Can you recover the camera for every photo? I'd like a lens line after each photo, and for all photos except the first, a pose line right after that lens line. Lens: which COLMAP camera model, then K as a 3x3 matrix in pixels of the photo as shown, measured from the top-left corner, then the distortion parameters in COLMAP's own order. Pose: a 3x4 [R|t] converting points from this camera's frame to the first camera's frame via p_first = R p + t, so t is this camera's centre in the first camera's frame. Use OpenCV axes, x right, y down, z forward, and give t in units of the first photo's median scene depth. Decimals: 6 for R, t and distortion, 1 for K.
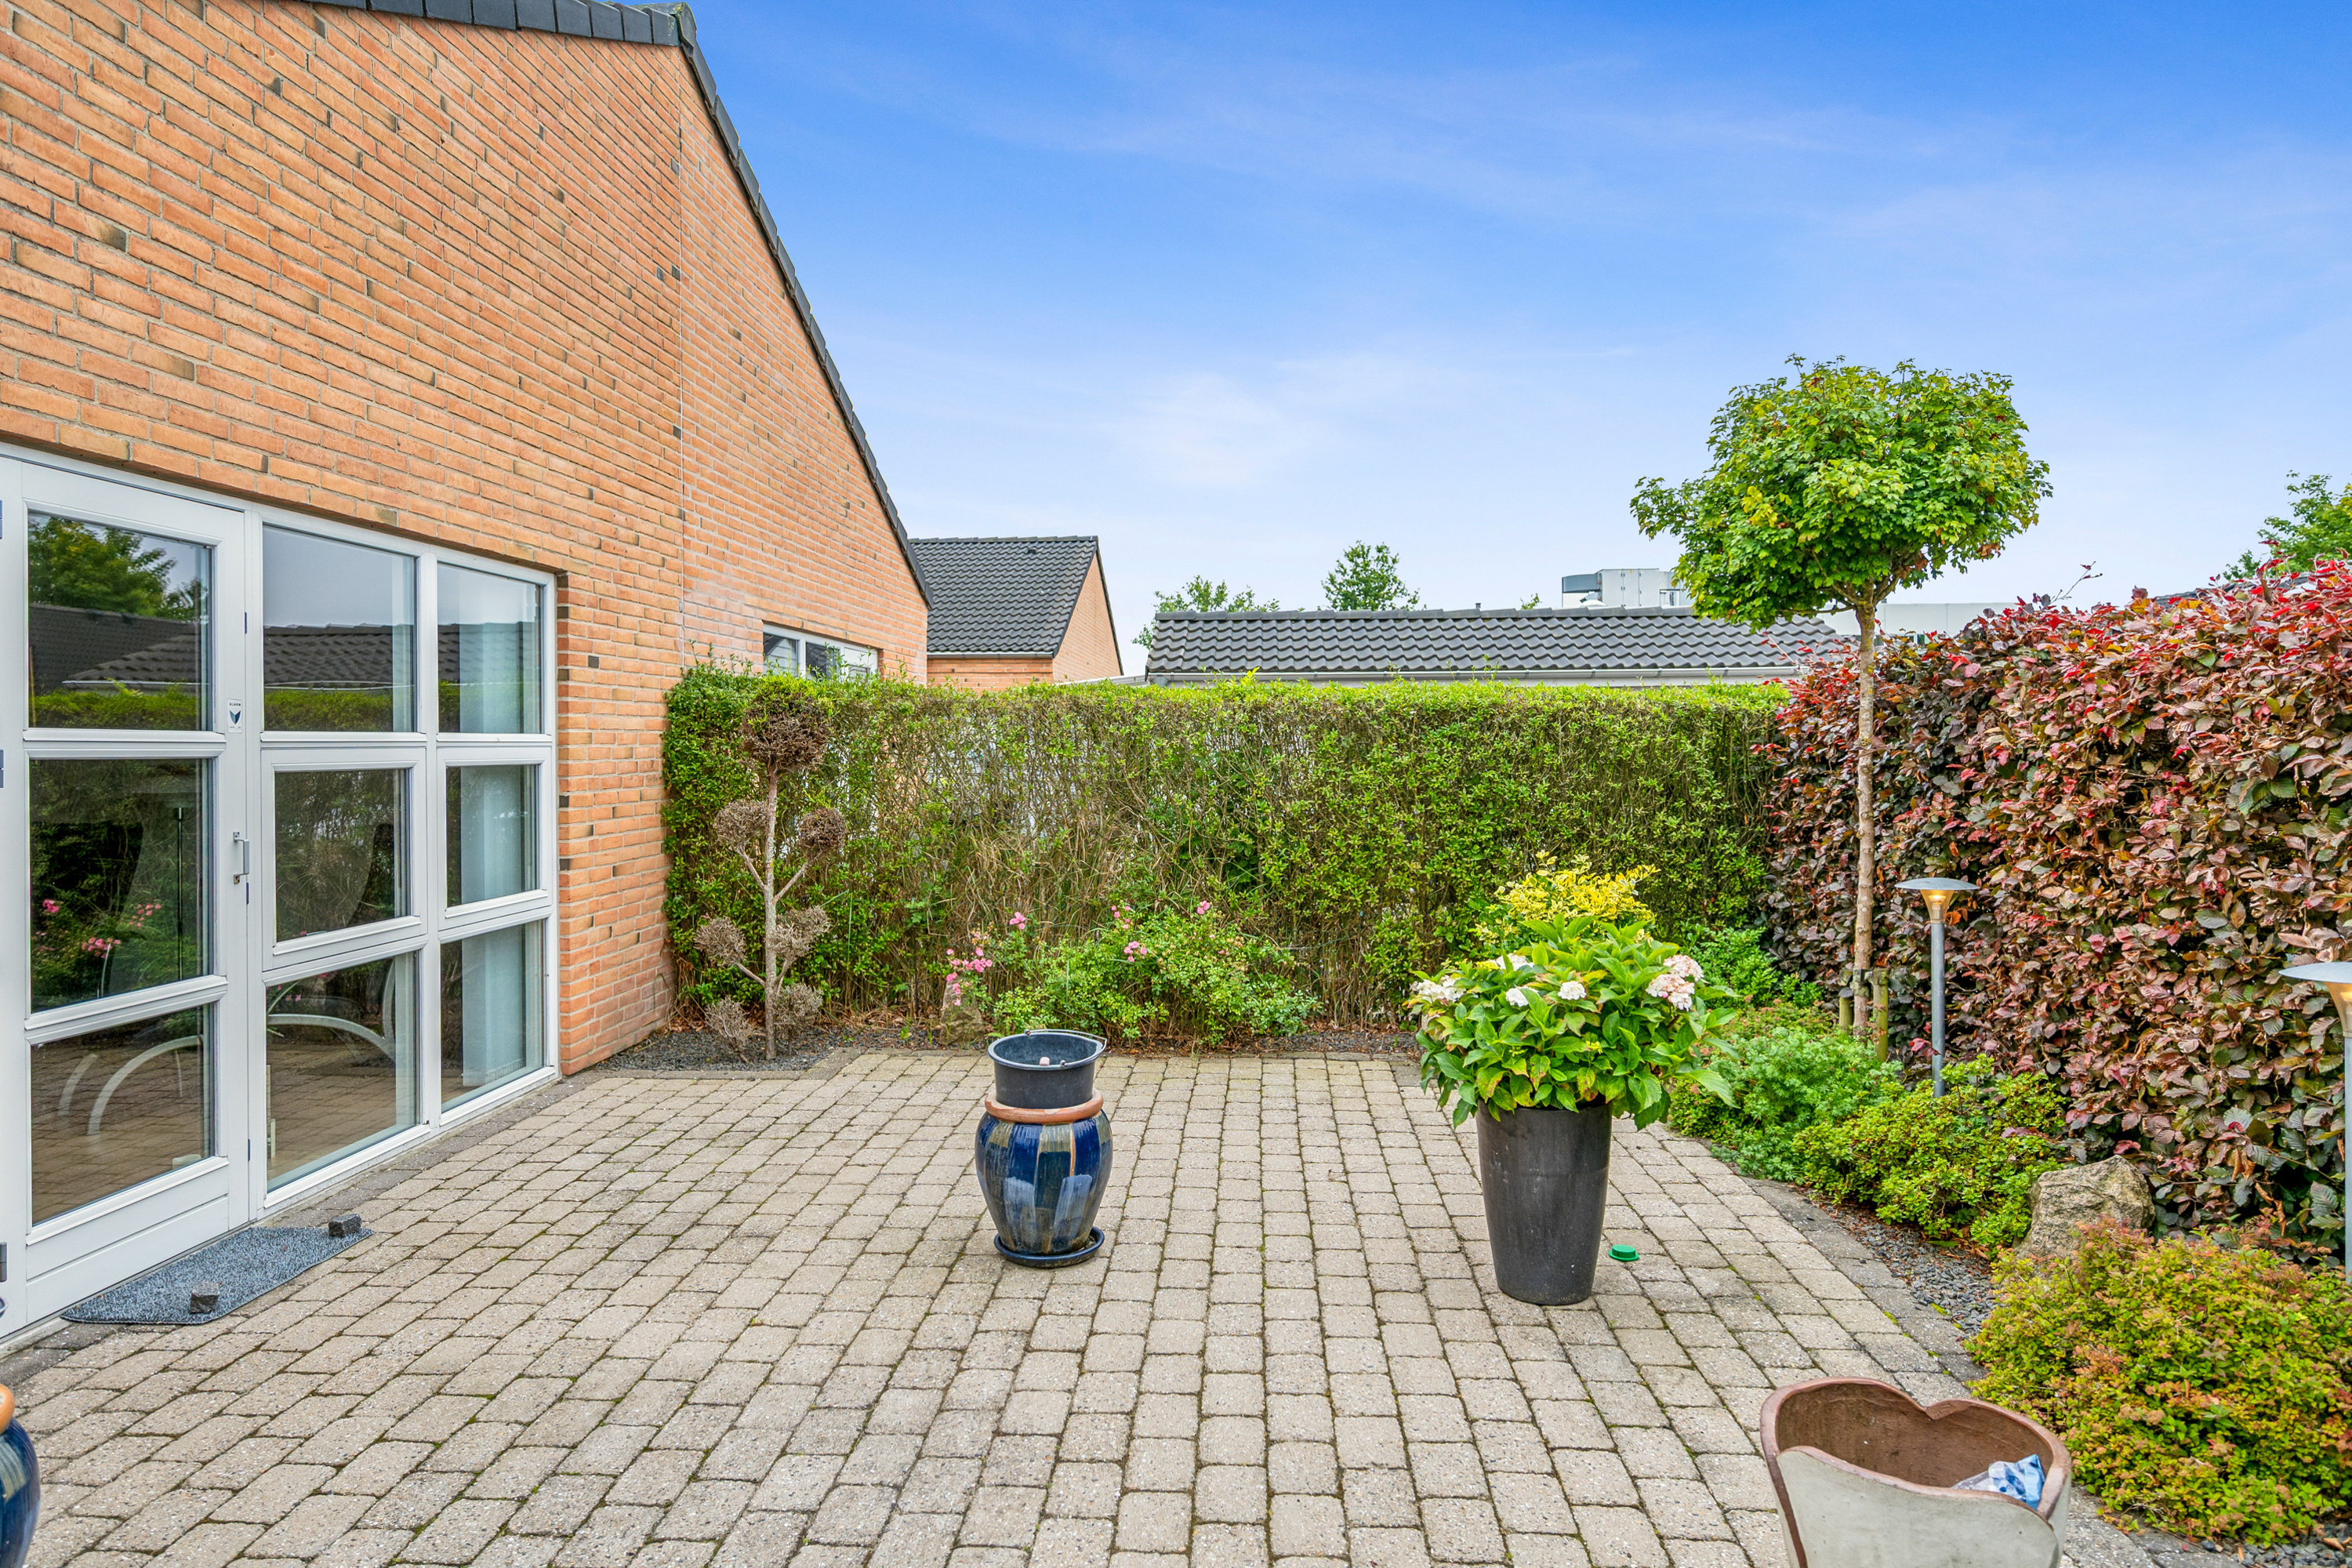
lens RADIAL K [[1473.6, 0, 1176.2], [0, 1473.6, 736.0], [0, 0, 1]] dist [0.001482, 0.000707]
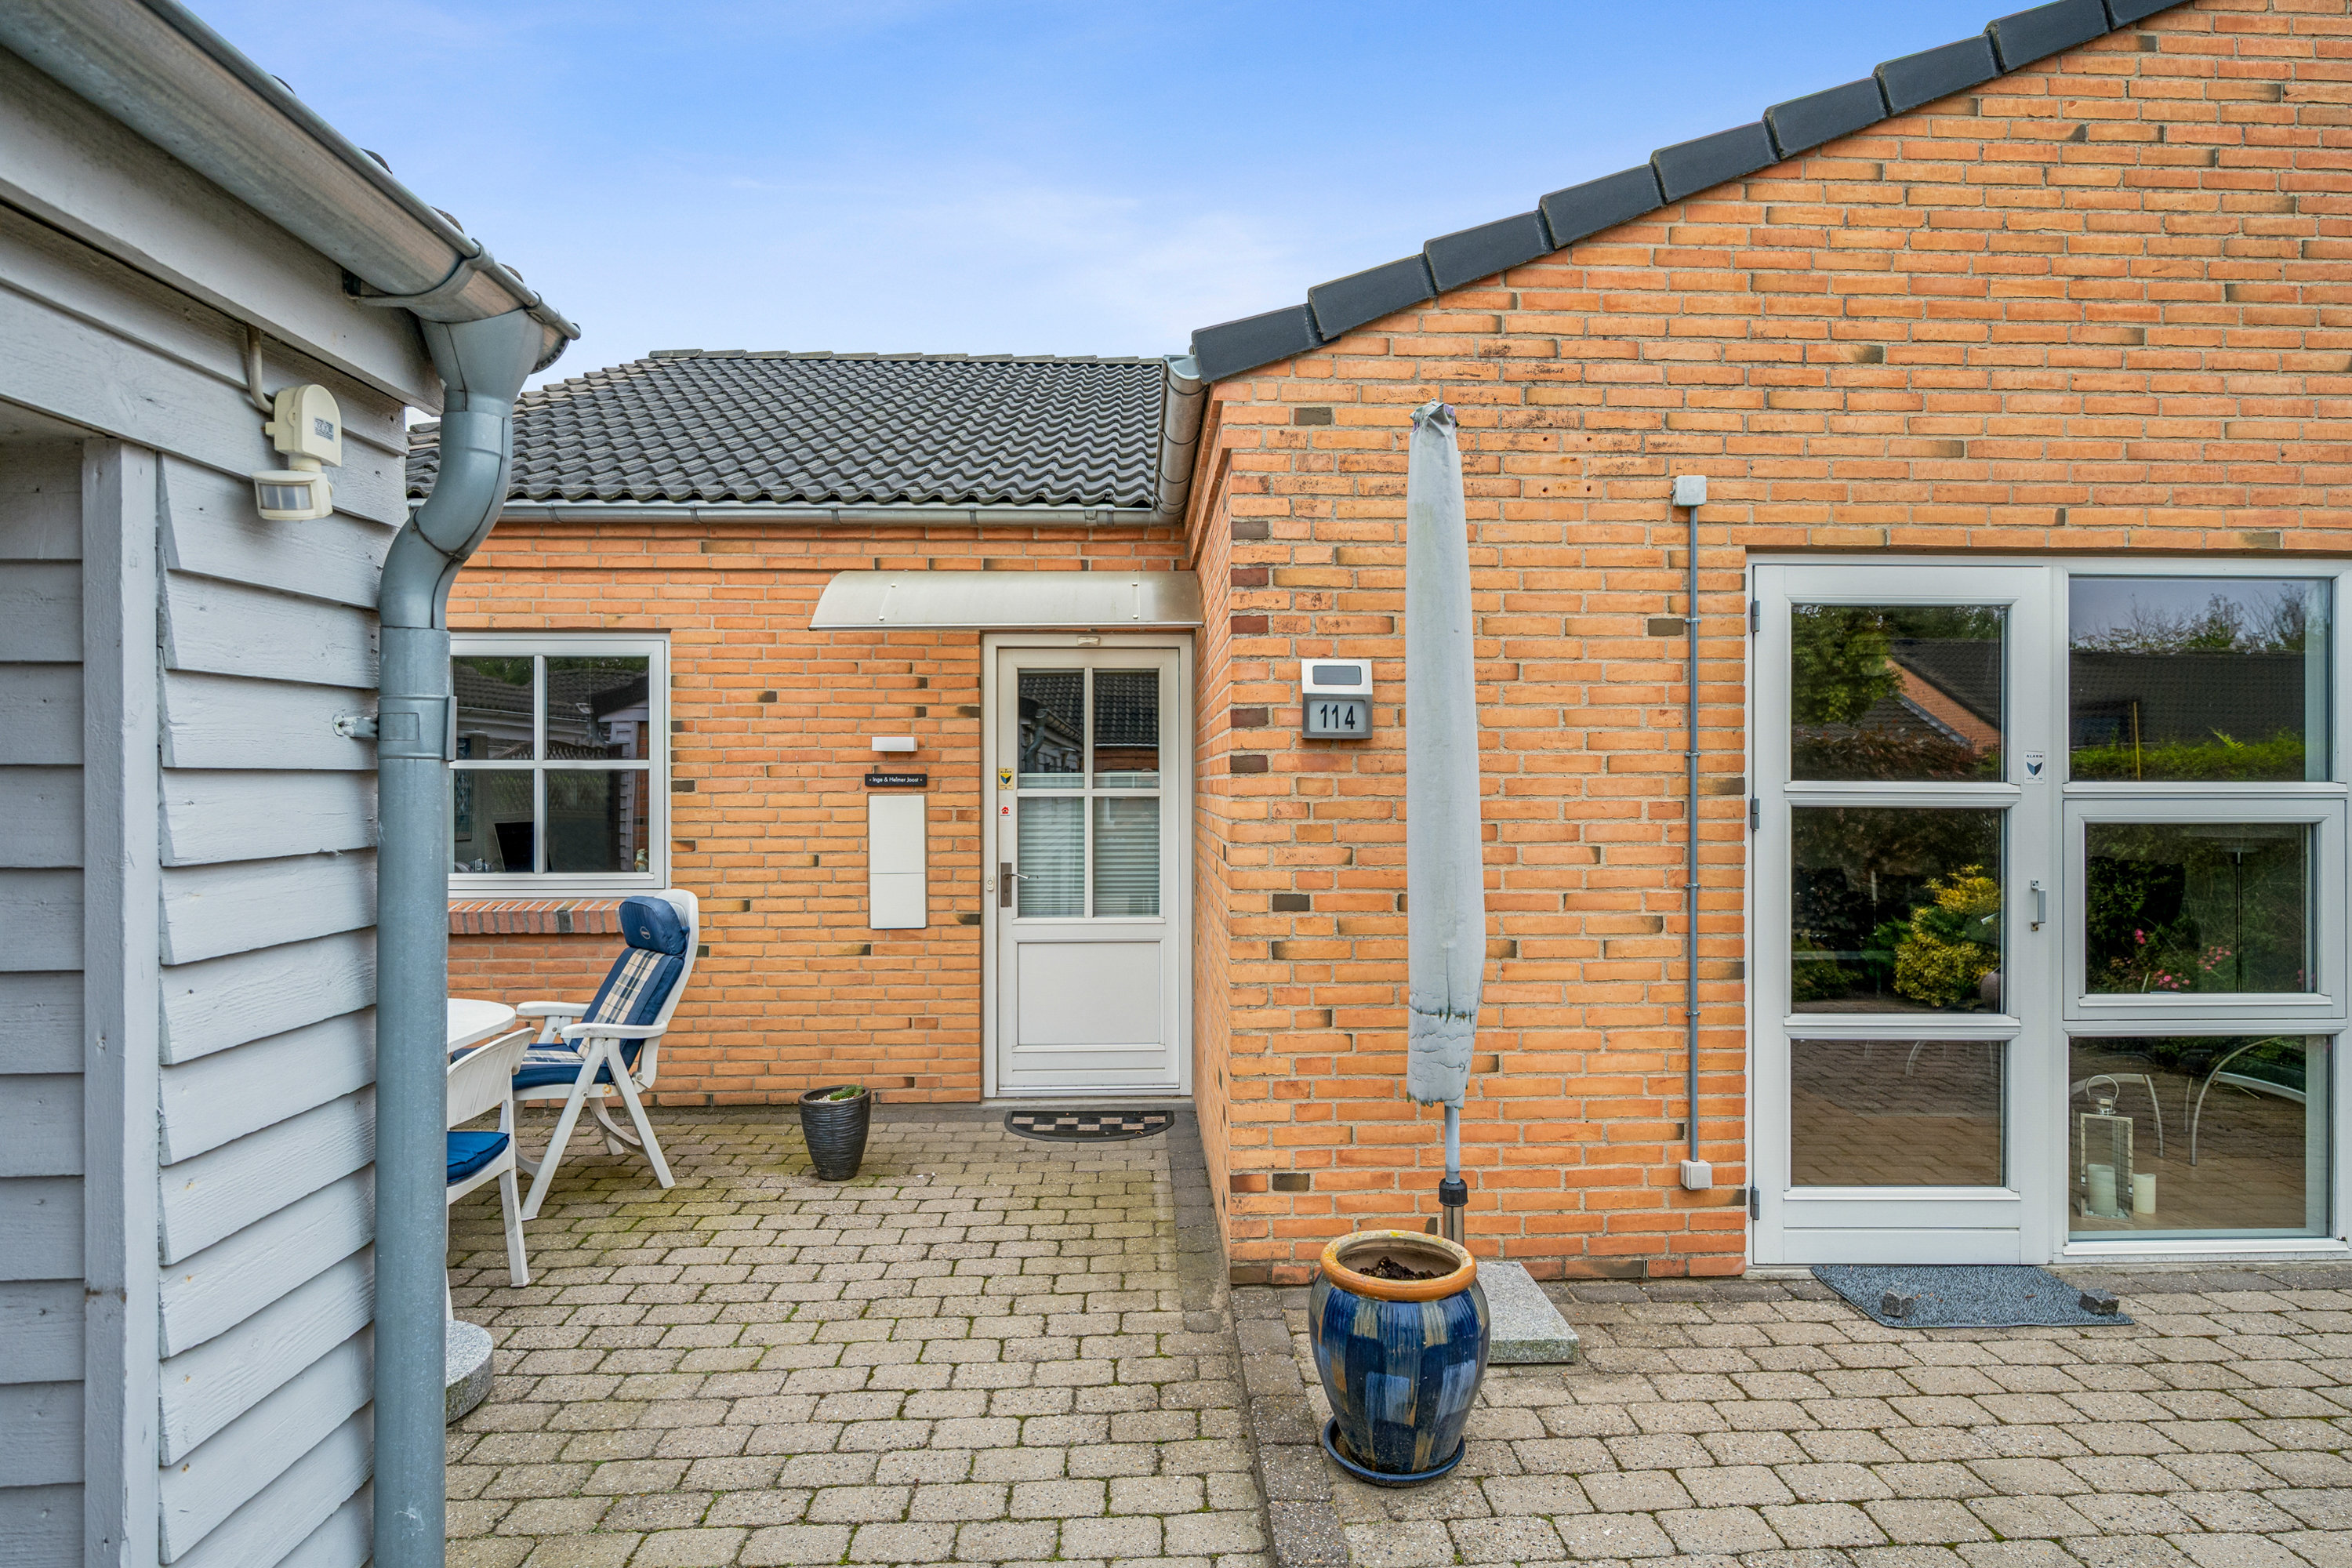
lens RADIAL K [[1240.2, 0, 1176.0], [0, 1240.2, 784.0], [0, 0, 1]] dist [-0.011859, 0.001568]
pose [[0.094146, 0.005843, -0.995541, 0.168756], [0.002401, 0.999979, 0.006096, -0.009077], [0.995555, -0.002964, 0.094130, 0.329675]]
